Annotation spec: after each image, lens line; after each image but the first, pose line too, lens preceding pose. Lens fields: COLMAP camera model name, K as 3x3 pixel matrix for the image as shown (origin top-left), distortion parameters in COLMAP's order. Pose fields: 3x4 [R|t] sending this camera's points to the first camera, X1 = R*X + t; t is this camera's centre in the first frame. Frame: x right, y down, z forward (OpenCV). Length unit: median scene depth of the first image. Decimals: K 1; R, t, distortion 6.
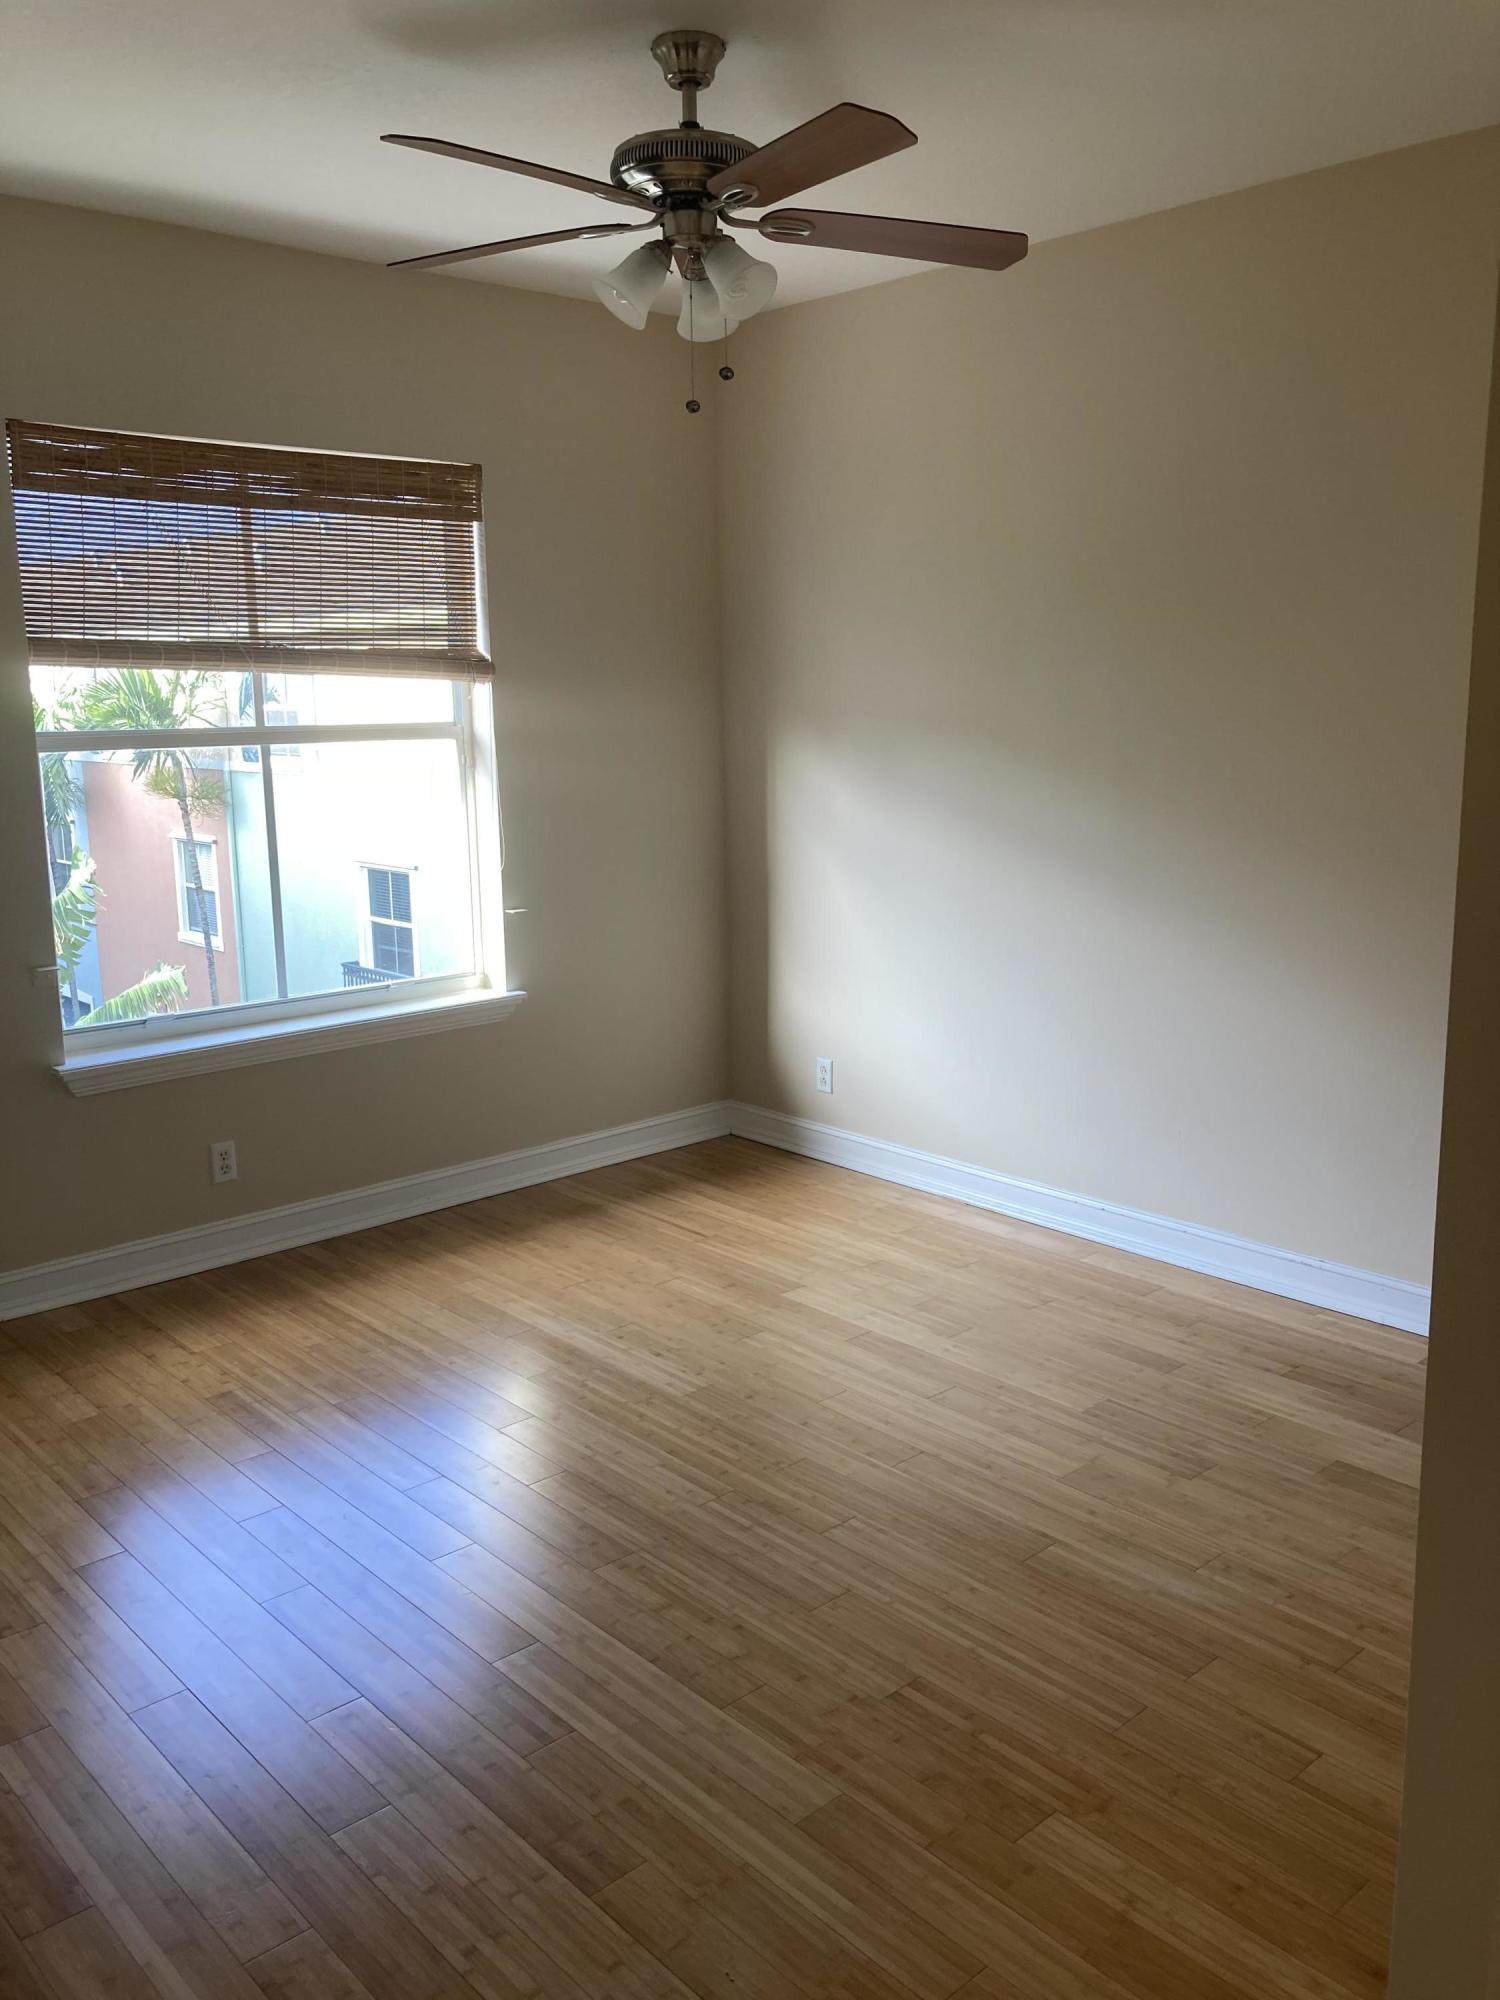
lens RADIAL K [[1635.1, 0, 750.0], [0, 1635.1, 1000.0], [0, 0, 1]] dist [0.175464, -0.403535]
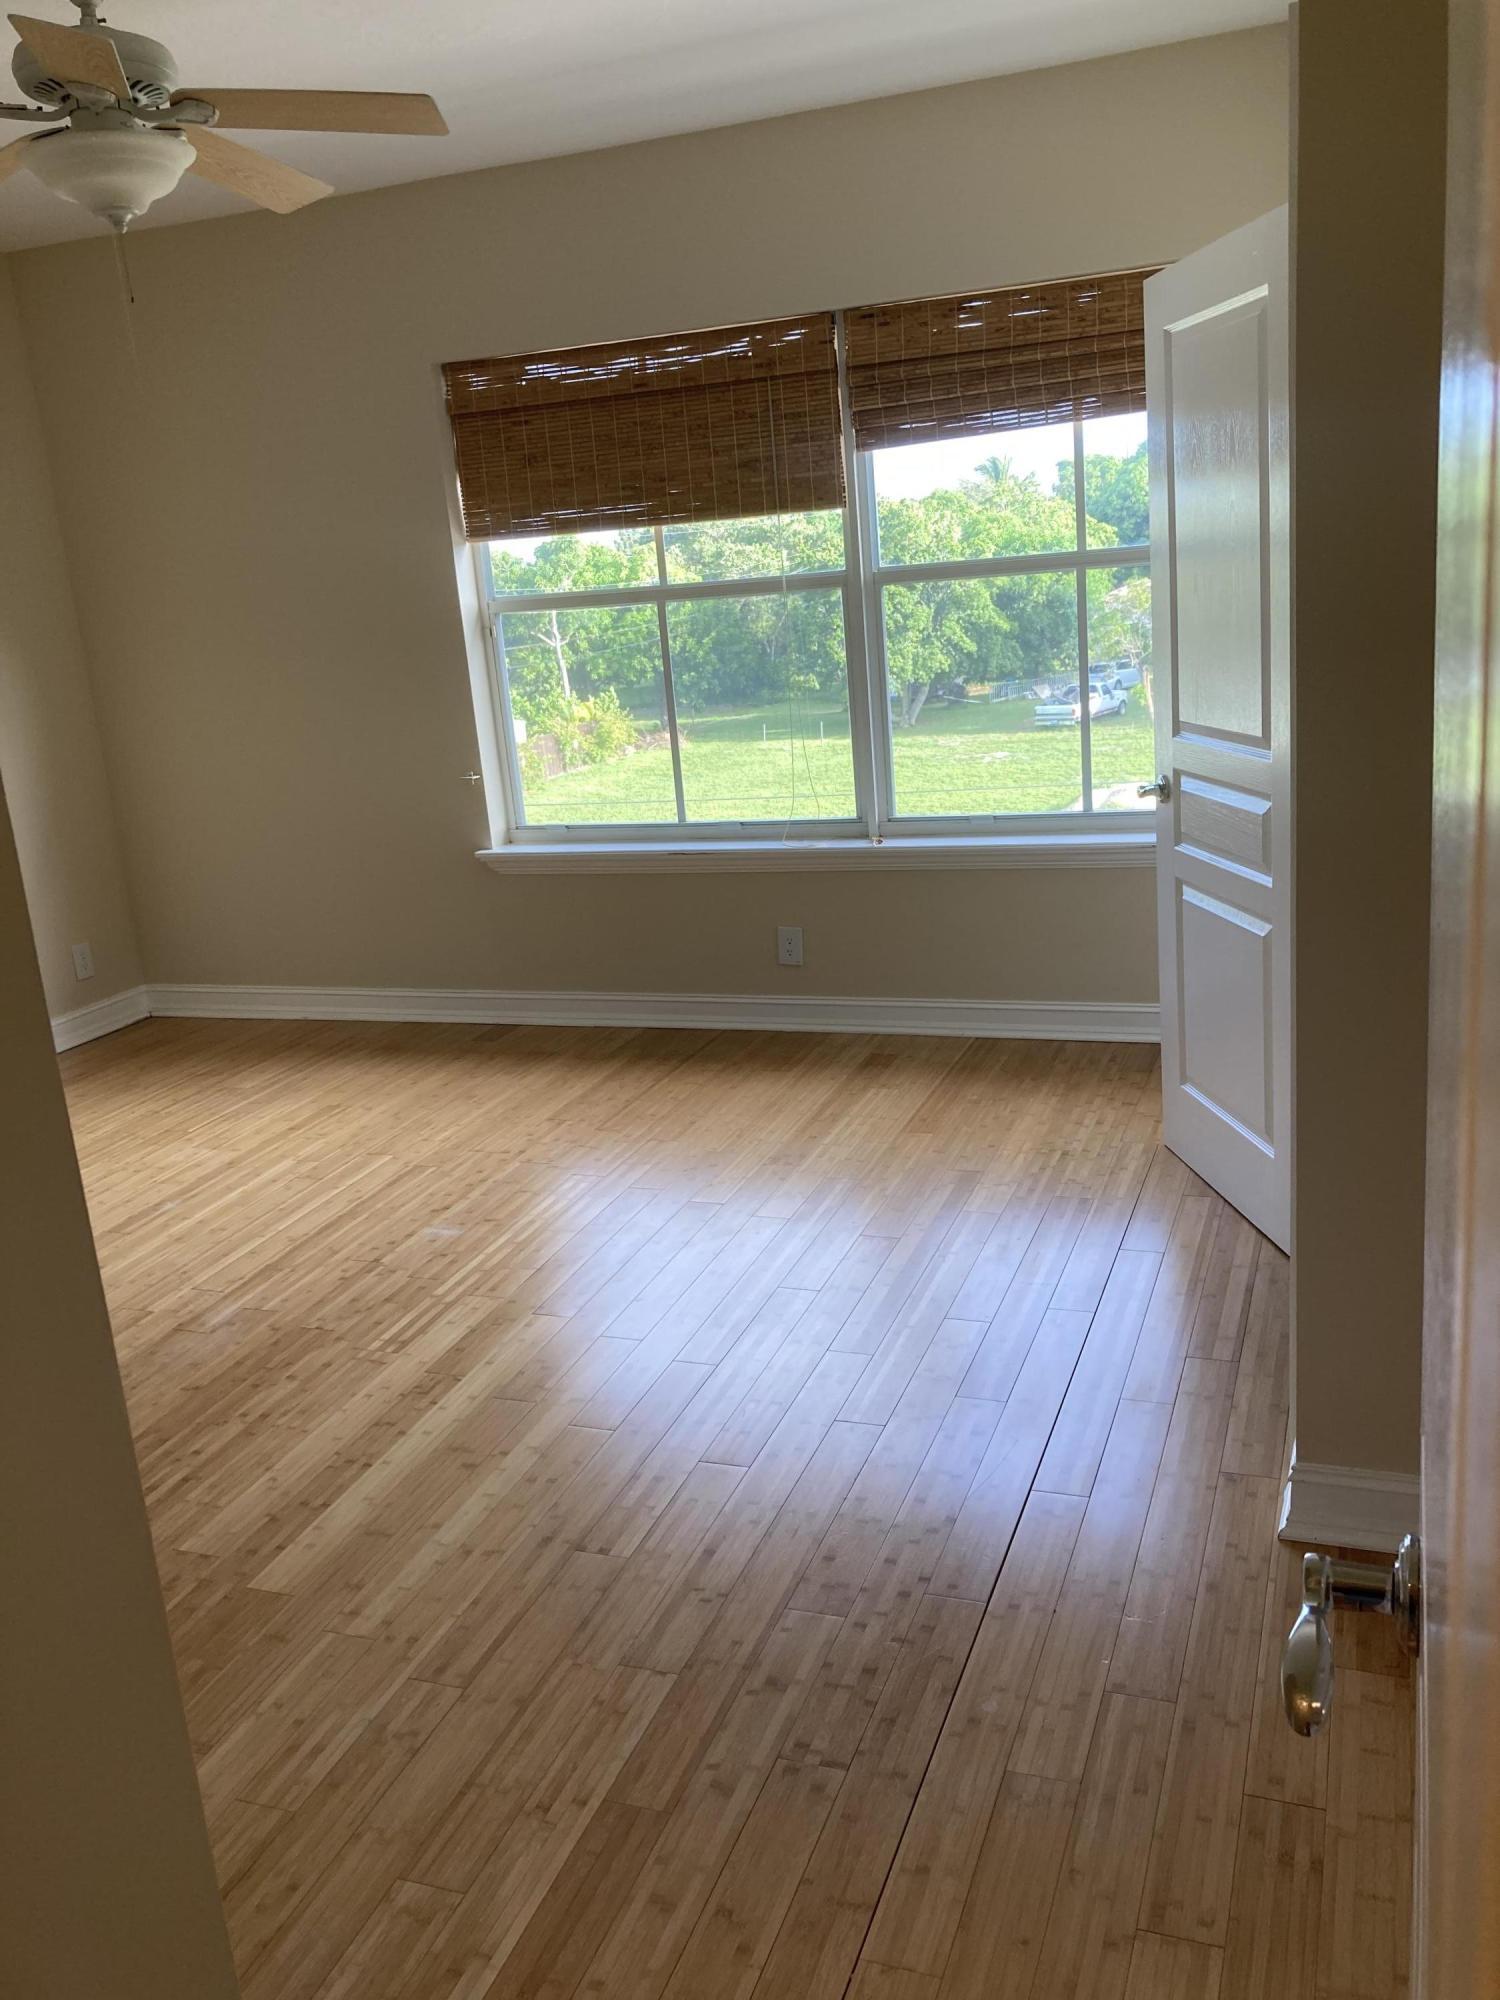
lens RADIAL K [[1635.1, 0, 750.0], [0, 1635.1, 1000.0], [0, 0, 1]] dist [0.175464, -0.403535]
pose [[0.454192, 0.227916, -0.861257, 0.714687], [-0.078355, 0.973196, 0.216218, -0.122514], [0.887452, -0.030720, 0.459876, 0.465876]]
